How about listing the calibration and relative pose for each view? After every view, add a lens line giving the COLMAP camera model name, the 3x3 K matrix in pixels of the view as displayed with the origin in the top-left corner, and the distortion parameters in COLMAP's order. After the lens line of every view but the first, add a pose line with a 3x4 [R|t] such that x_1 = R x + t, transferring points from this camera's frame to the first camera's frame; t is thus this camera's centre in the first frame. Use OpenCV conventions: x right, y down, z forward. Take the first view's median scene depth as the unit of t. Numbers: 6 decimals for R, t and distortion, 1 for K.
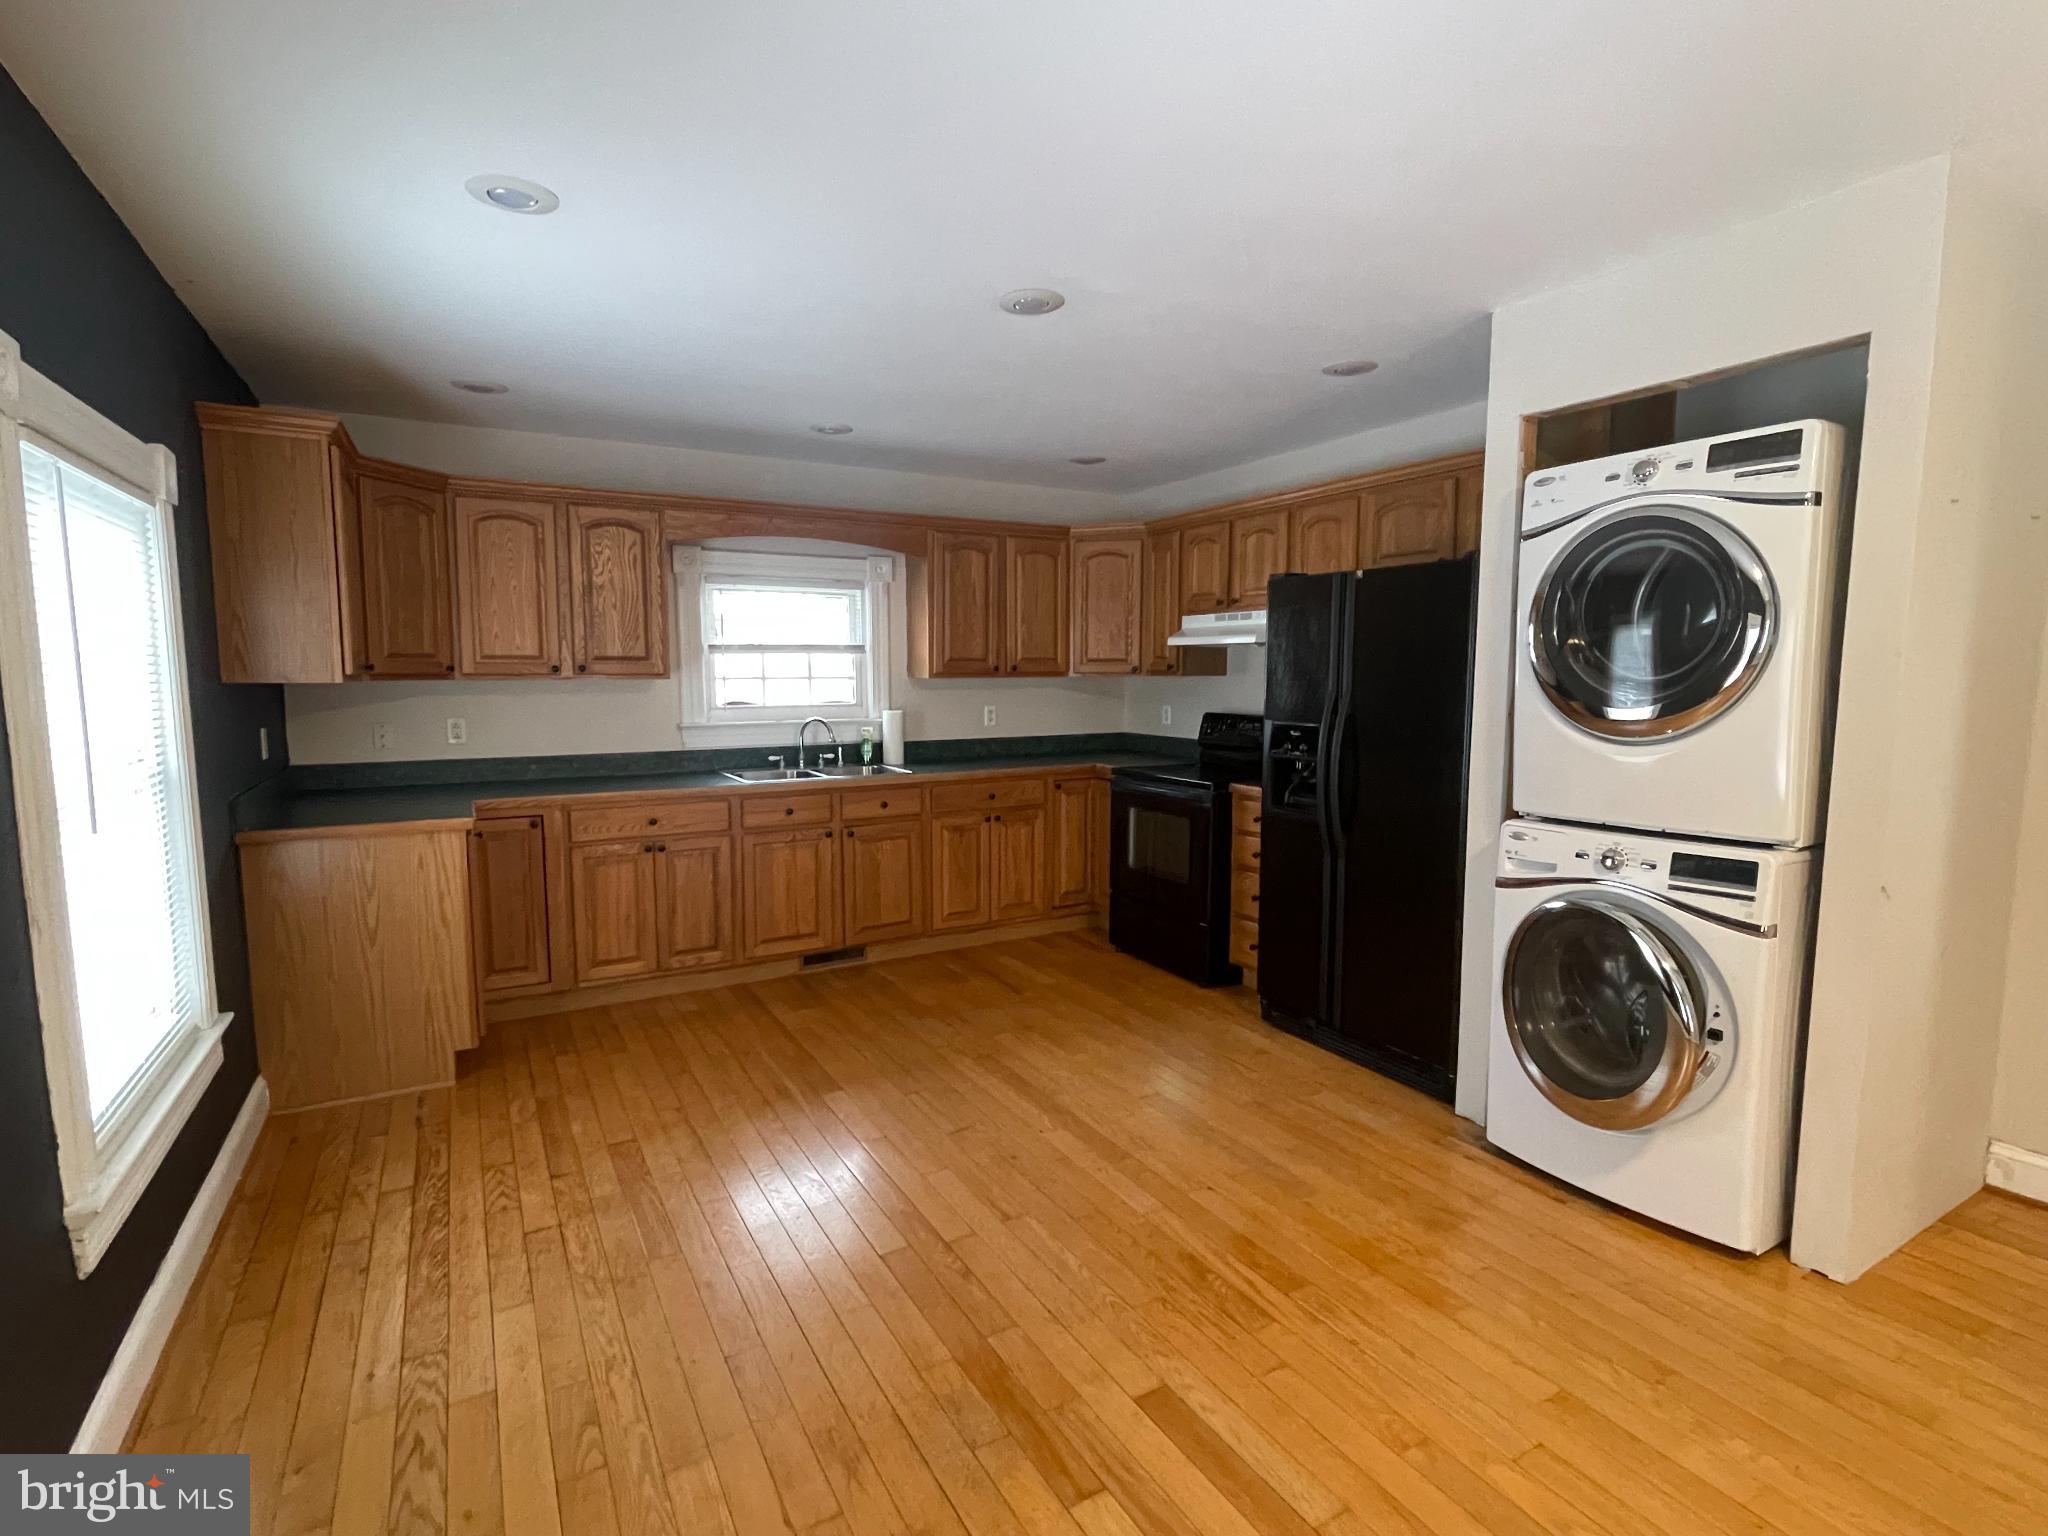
lens RADIAL K [[979.0, 0, 1021.5], [0, 979.0, 765.4], [0, 0, 1]] dist [-0.002779, 0.002591]
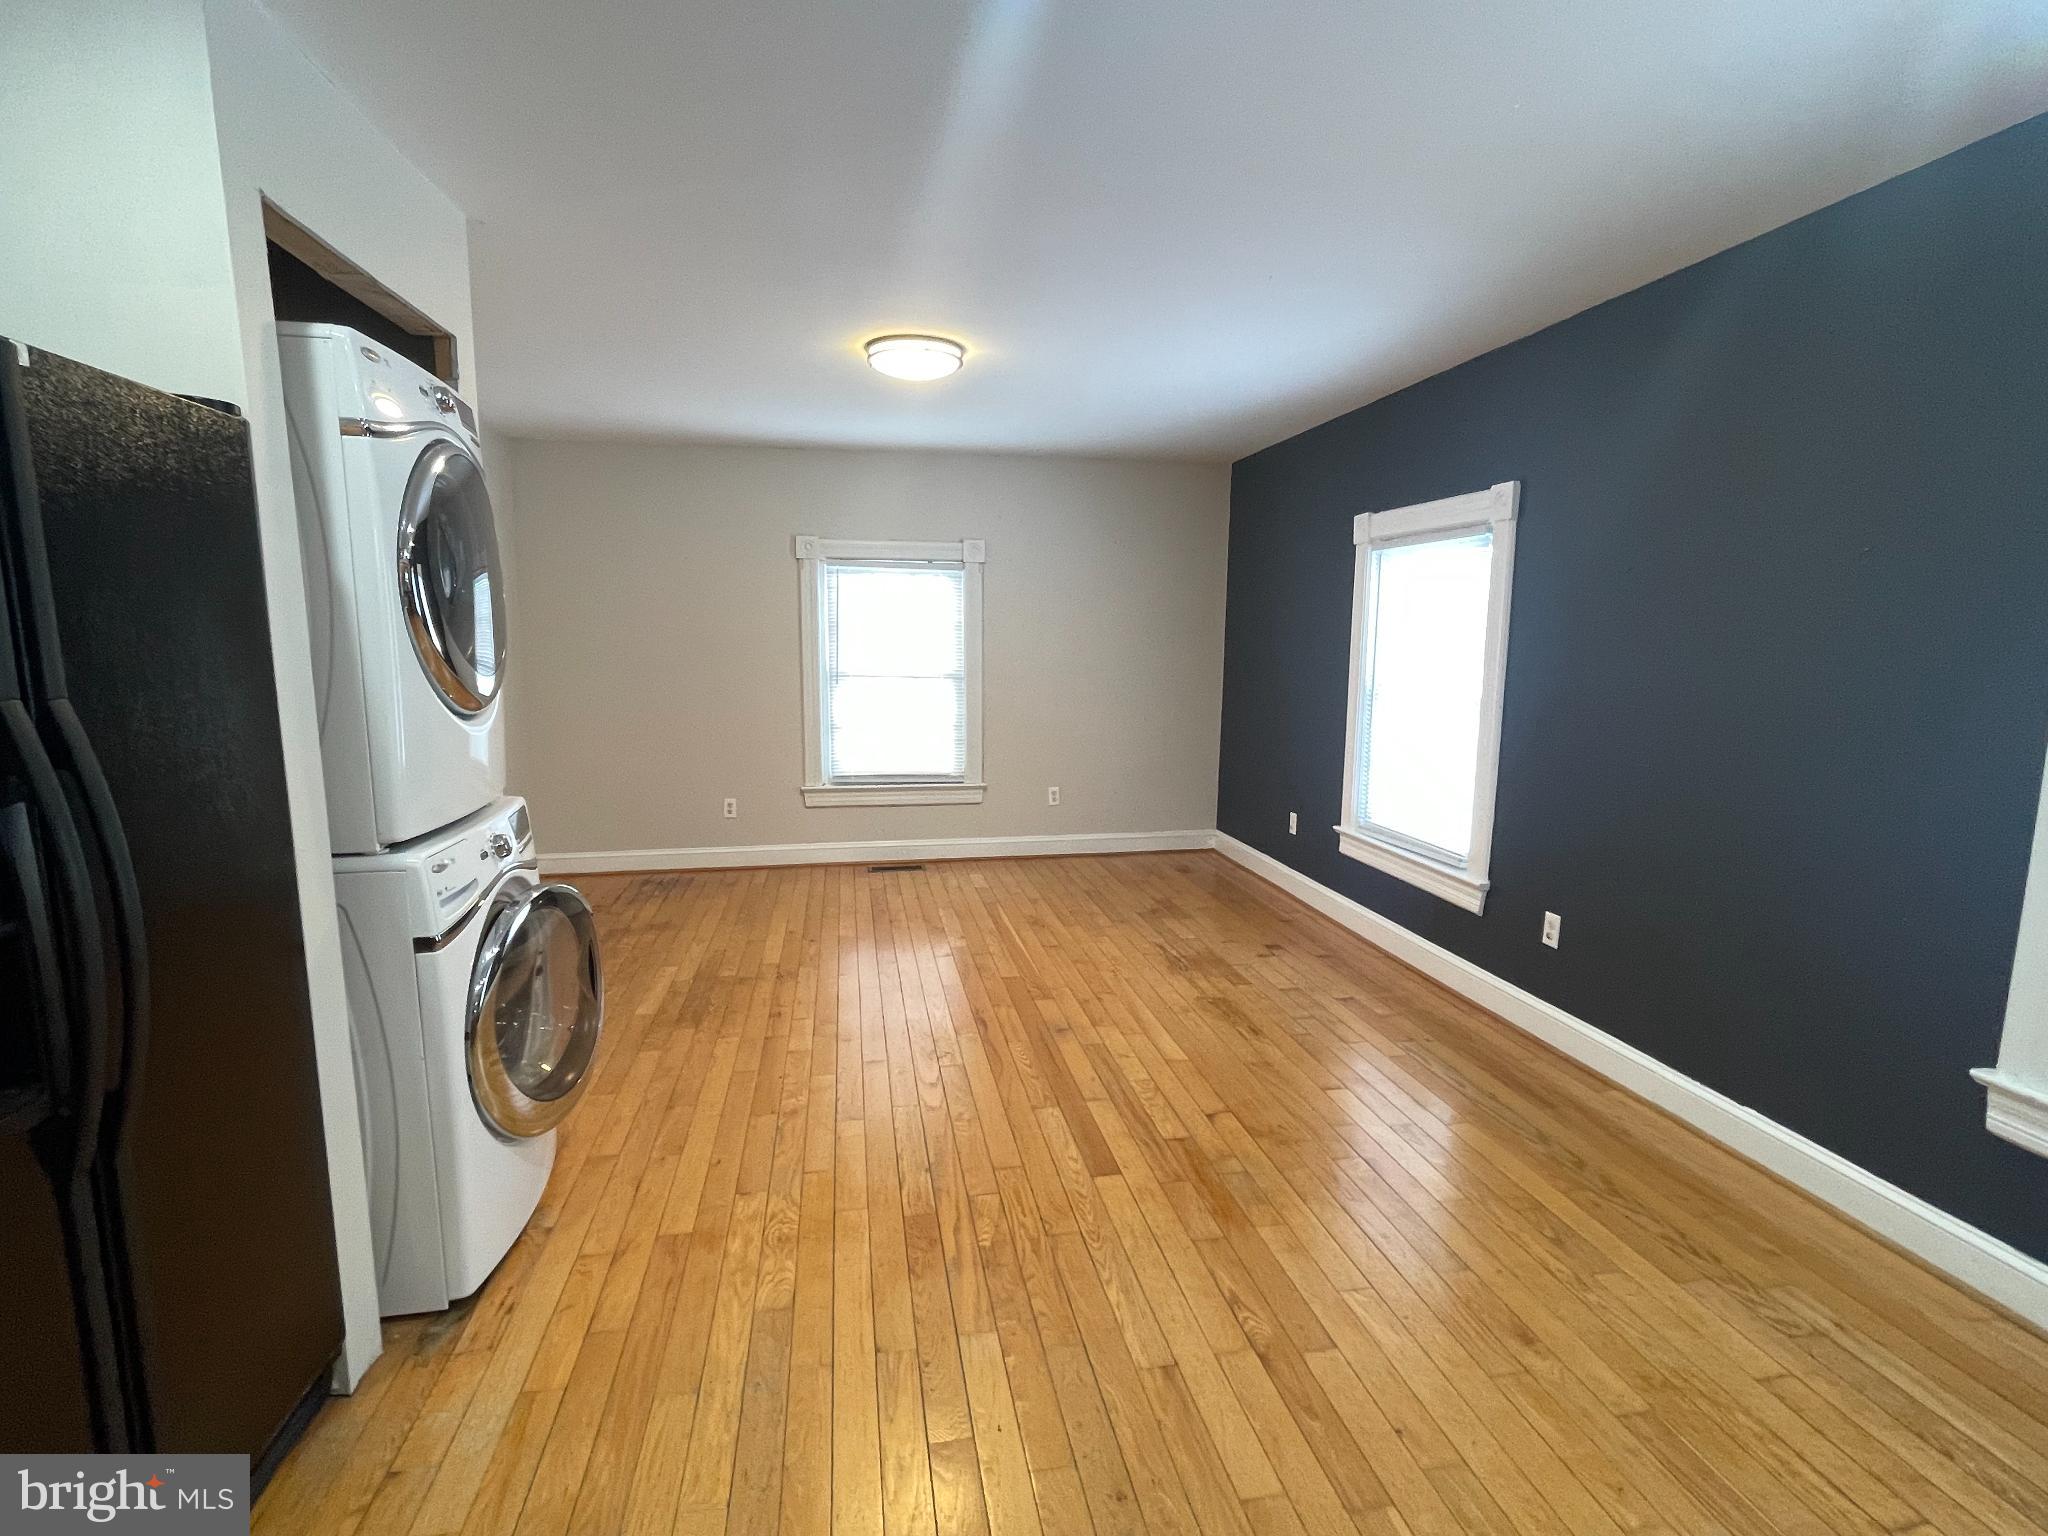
lens RADIAL K [[979.0, 0, 1023.2], [0, 979.0, 771.7], [0, 0, 1]] dist [-0.002779, 0.002591]
pose [[-0.940044, -0.047225, 0.337767, -0.174416], [0.035387, 0.971516, 0.234319, -0.197405], [-0.339212, 0.232223, -0.911596, 1.989483]]
